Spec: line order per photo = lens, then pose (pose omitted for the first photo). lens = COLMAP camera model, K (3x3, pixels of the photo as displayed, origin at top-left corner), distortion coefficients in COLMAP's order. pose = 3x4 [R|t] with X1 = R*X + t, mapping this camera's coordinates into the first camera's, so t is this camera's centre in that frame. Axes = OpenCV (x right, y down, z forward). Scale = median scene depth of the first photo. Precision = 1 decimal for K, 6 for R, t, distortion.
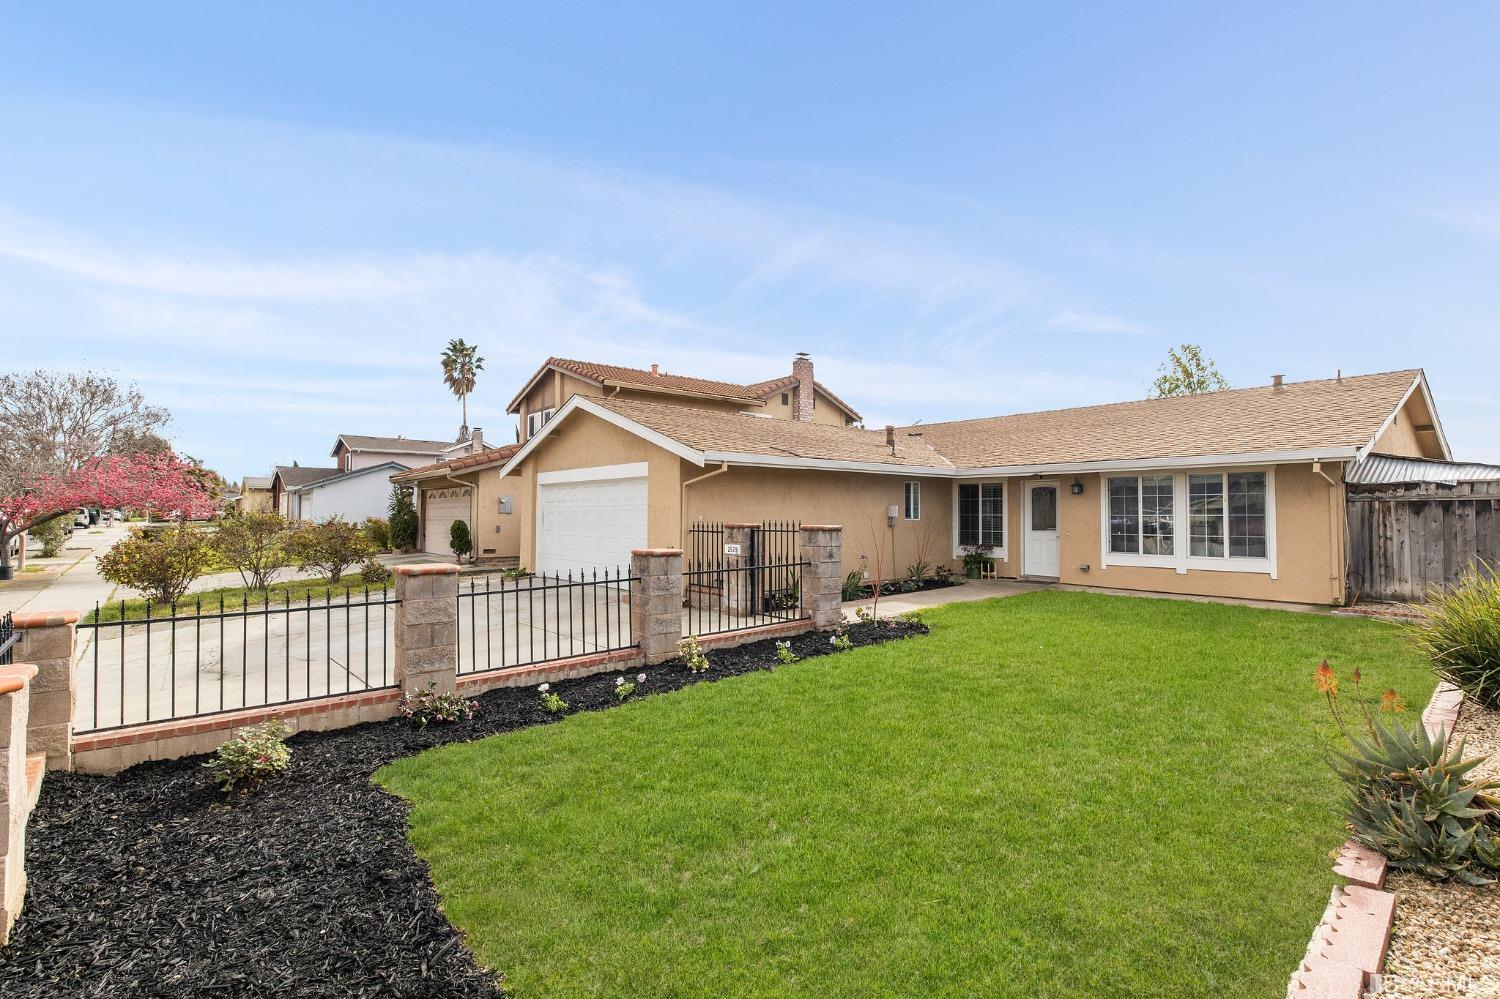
lens RADIAL K [[687.2, 0, 750.0], [0, 687.2, 499.5], [0, 0, 1]] dist [0.000841, 0.000138]
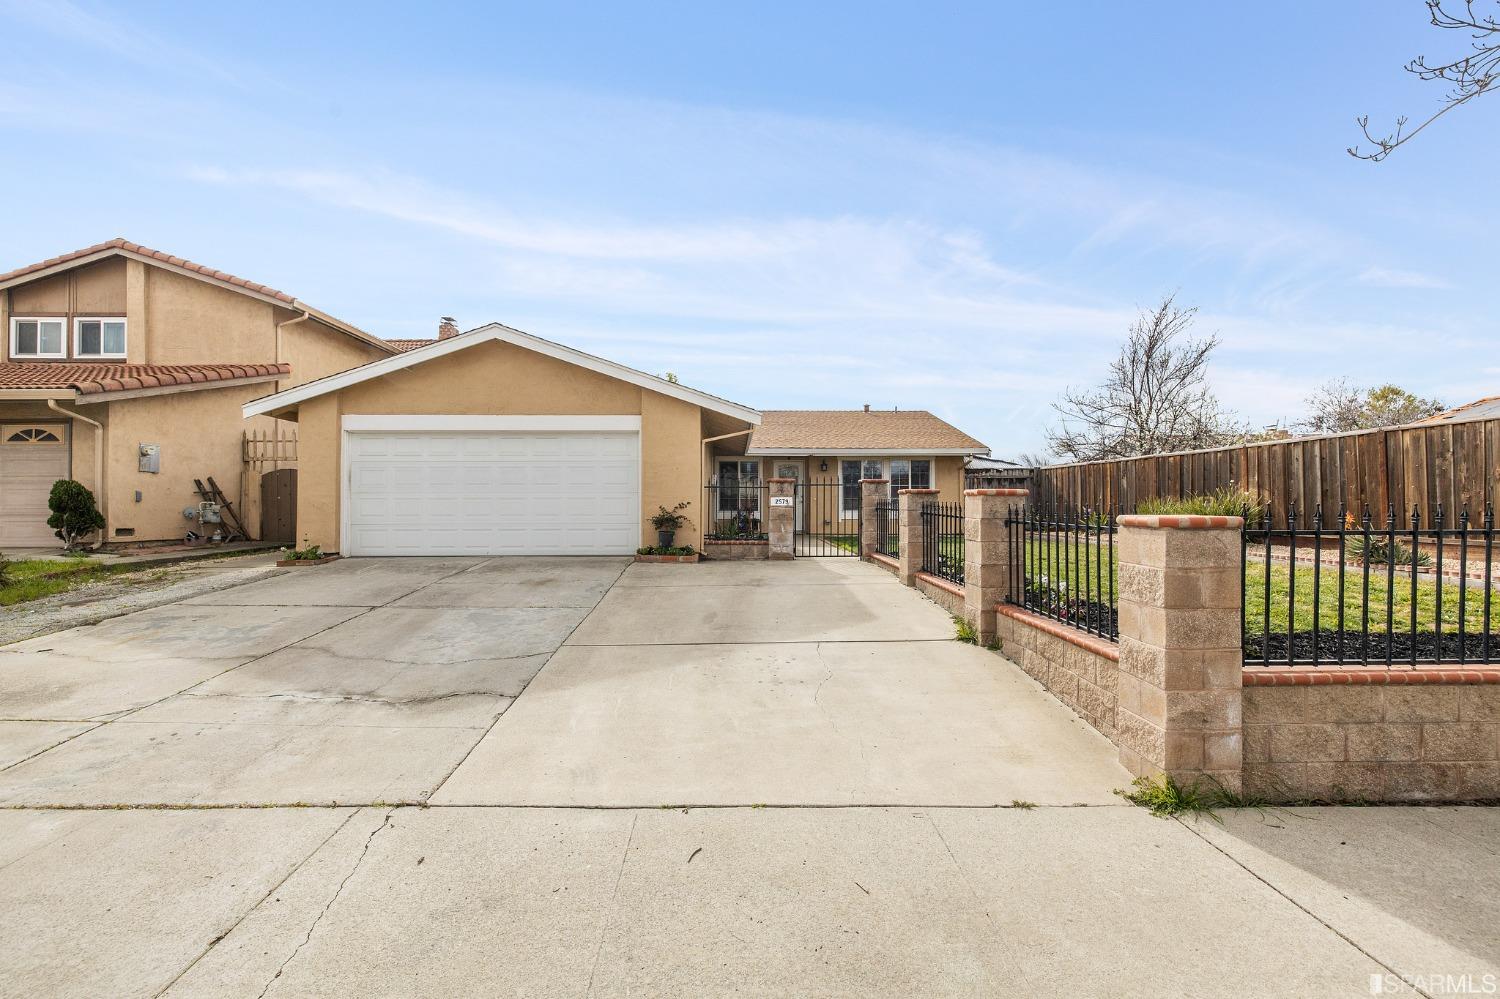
lens RADIAL K [[633.9, 0, 750.0], [0, 633.9, 499.5], [0, 0, 1]] dist [-0.001124, 0.000179]
pose [[0.635188, 0.005952, 0.772334, -0.650015], [-0.015064, 0.999876, 0.004683, 0.048919], [-0.772210, -0.014609, 0.635199, 0.282235]]
